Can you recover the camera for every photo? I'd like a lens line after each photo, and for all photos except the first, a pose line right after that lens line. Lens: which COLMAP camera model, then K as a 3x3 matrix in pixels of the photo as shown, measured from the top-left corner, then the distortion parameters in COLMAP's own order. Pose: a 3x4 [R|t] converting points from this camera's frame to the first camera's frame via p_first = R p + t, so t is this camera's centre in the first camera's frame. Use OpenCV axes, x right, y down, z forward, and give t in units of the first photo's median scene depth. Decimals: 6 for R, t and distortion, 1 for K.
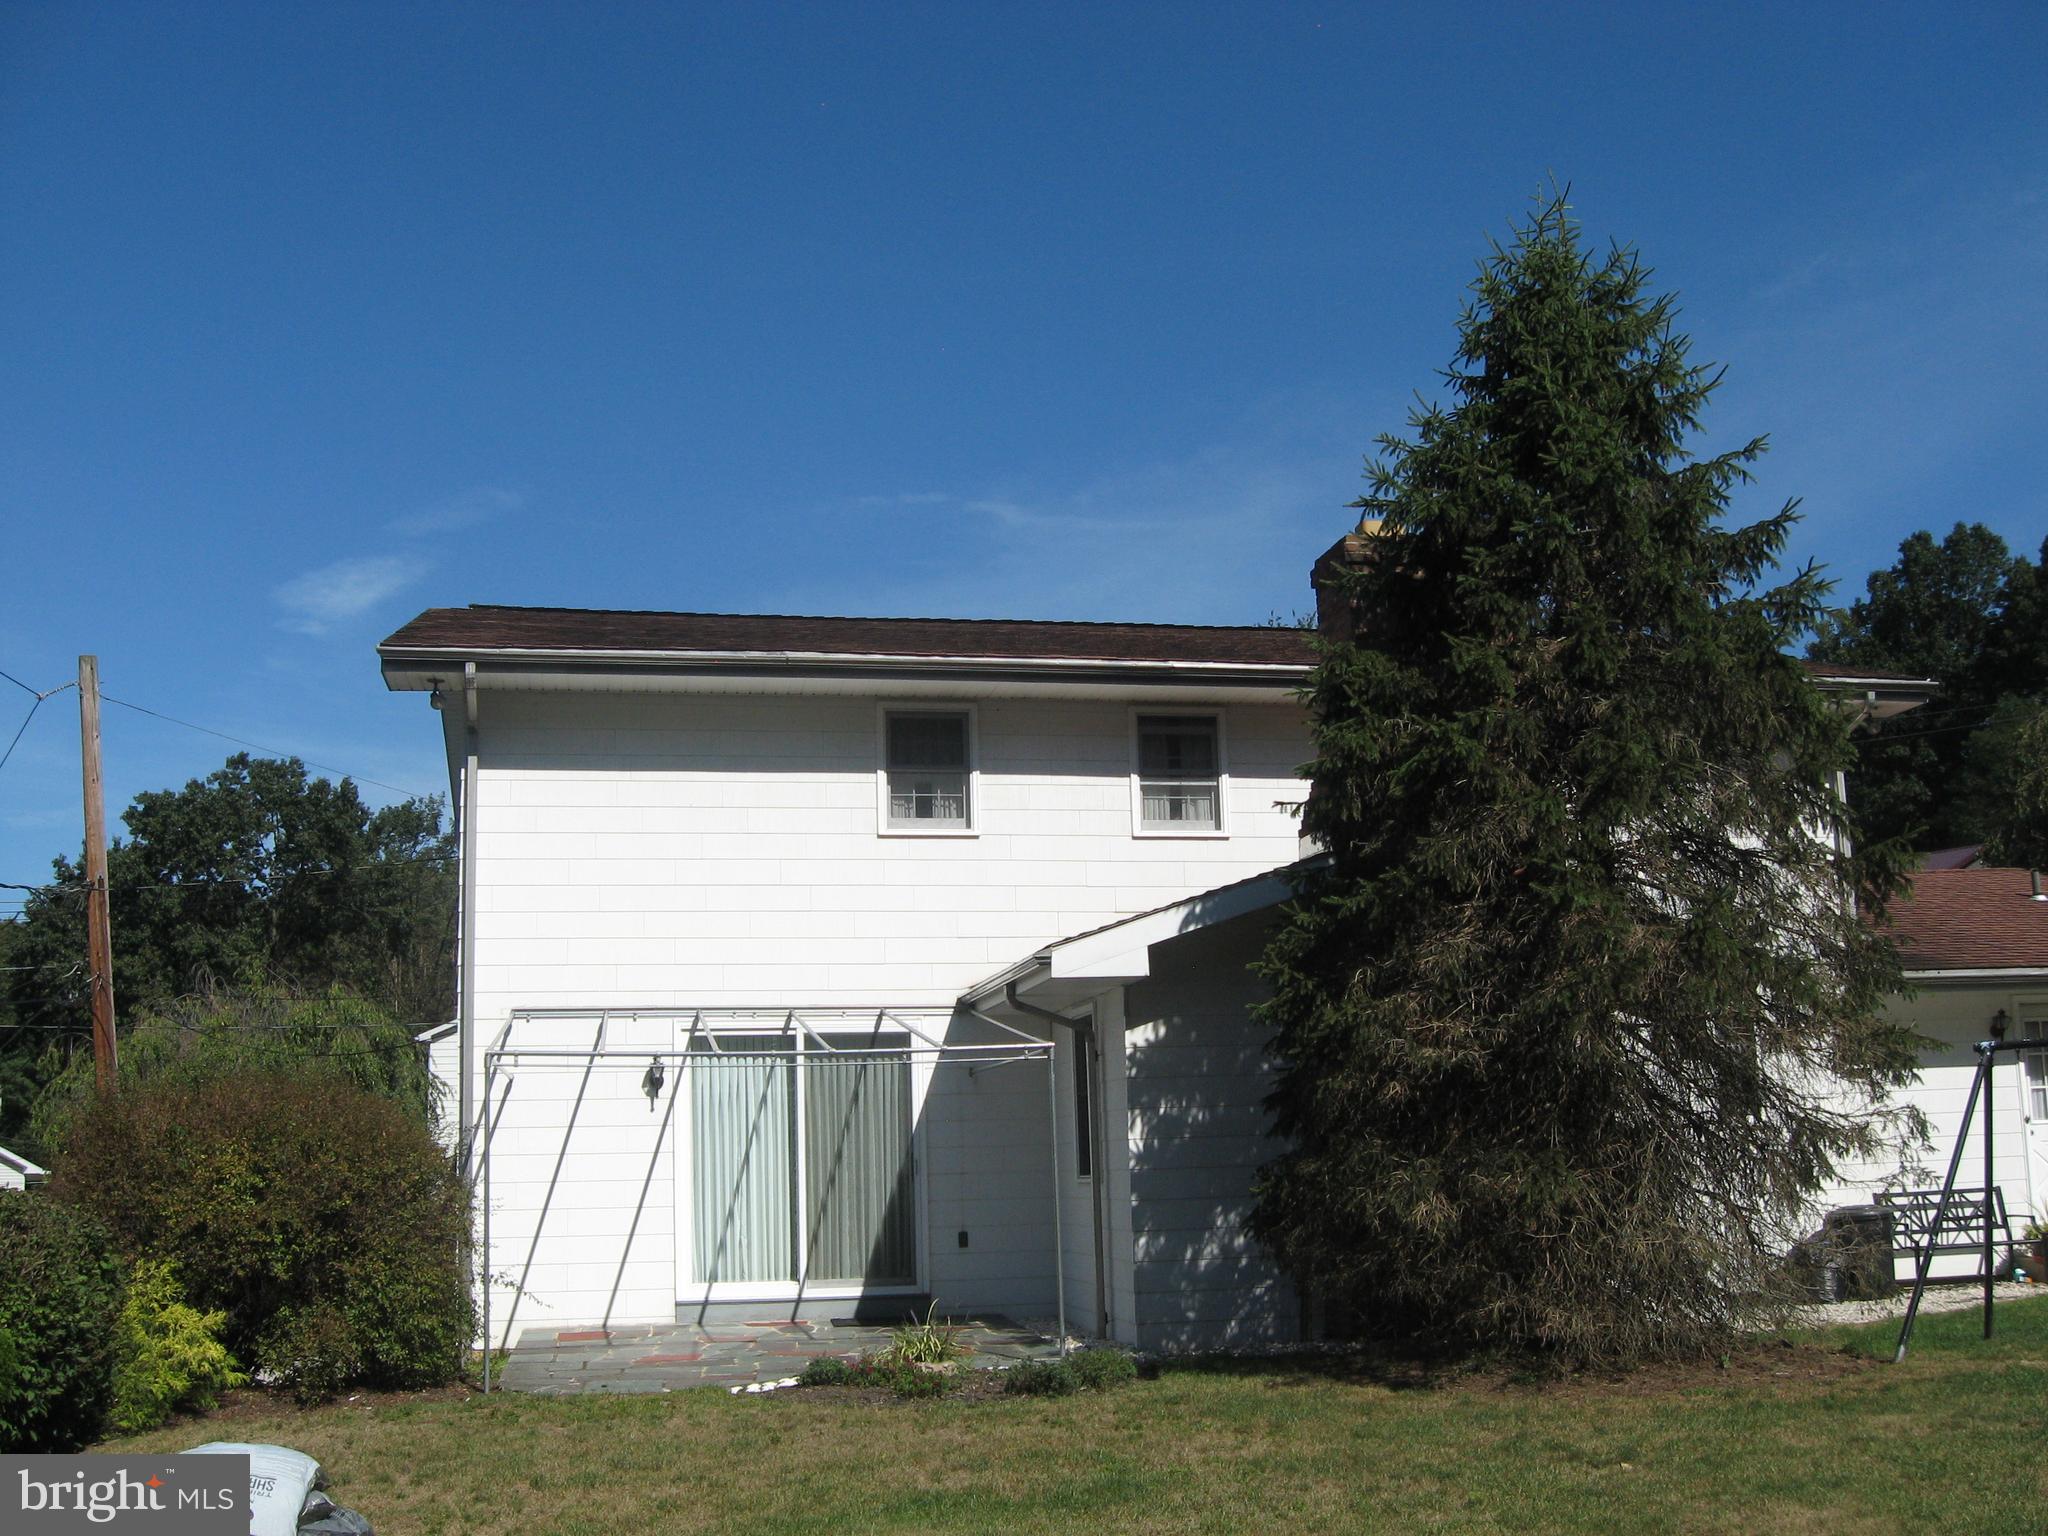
lens RADIAL K [[2100.1, 0, 1022.9], [0, 2100.1, 765.1], [0, 0, 1]] dist [-0.119590, 0.000000]
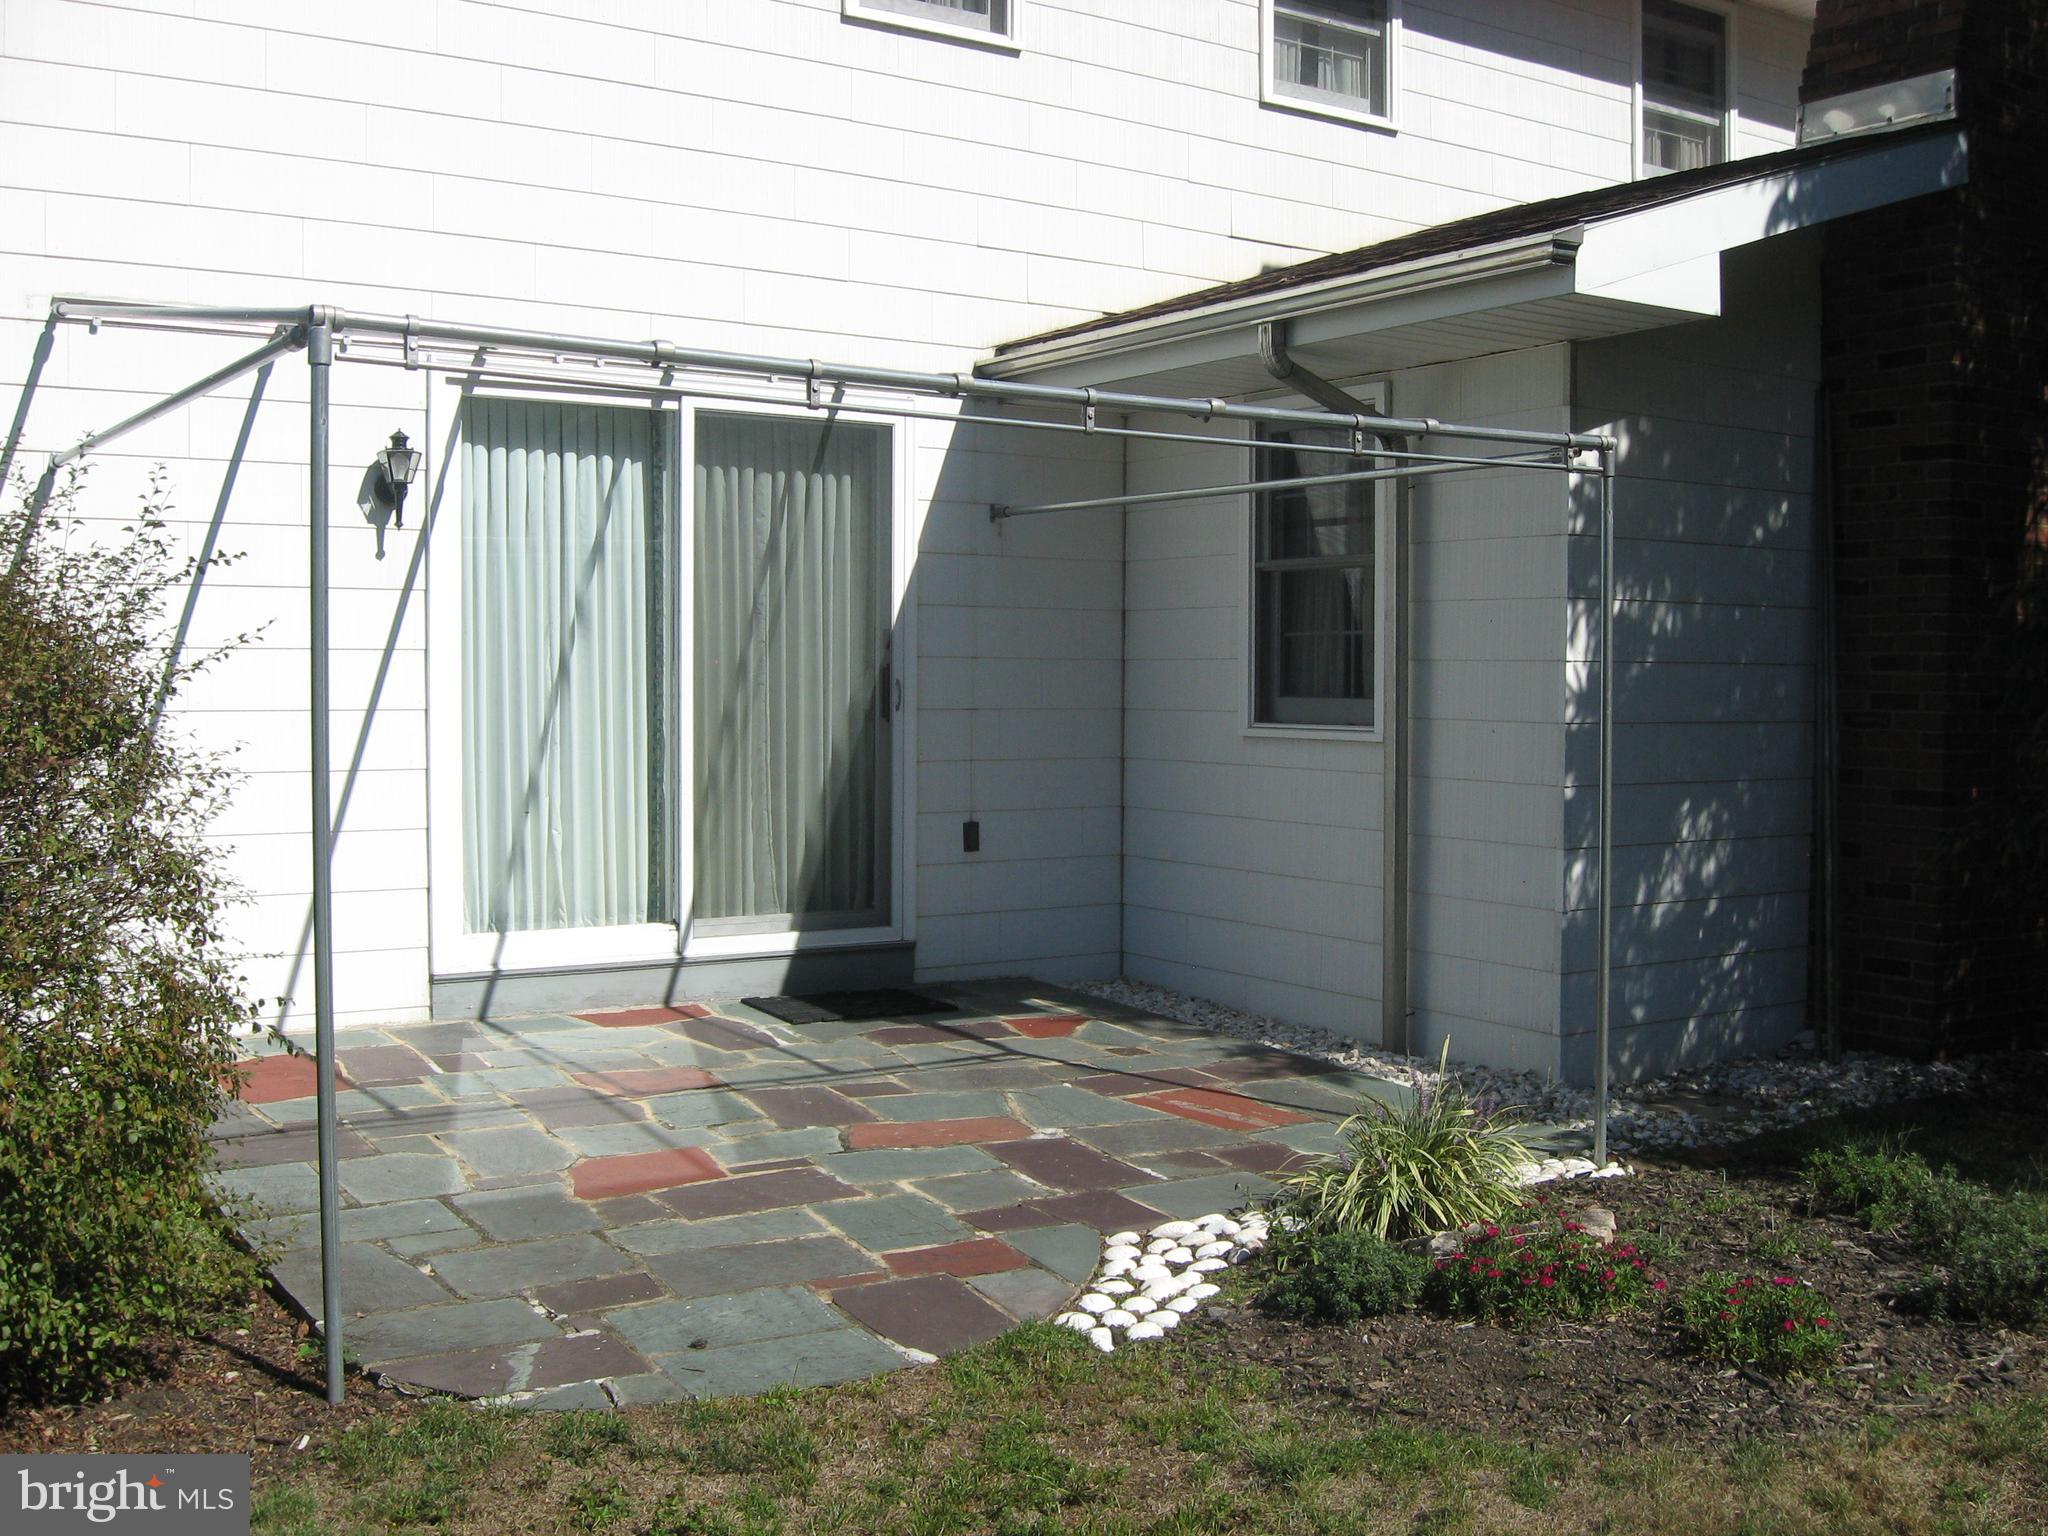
lens RADIAL K [[2100.1, 0, 1025.0], [0, 2100.1, 773.9], [0, 0, 1]] dist [-0.119590, 0.000000]
pose [[0.920336, 0.016043, 0.390799, -0.225977], [-0.106343, 0.971783, 0.210544, 0.104441], [-0.376394, -0.235330, 0.896073, 0.549115]]
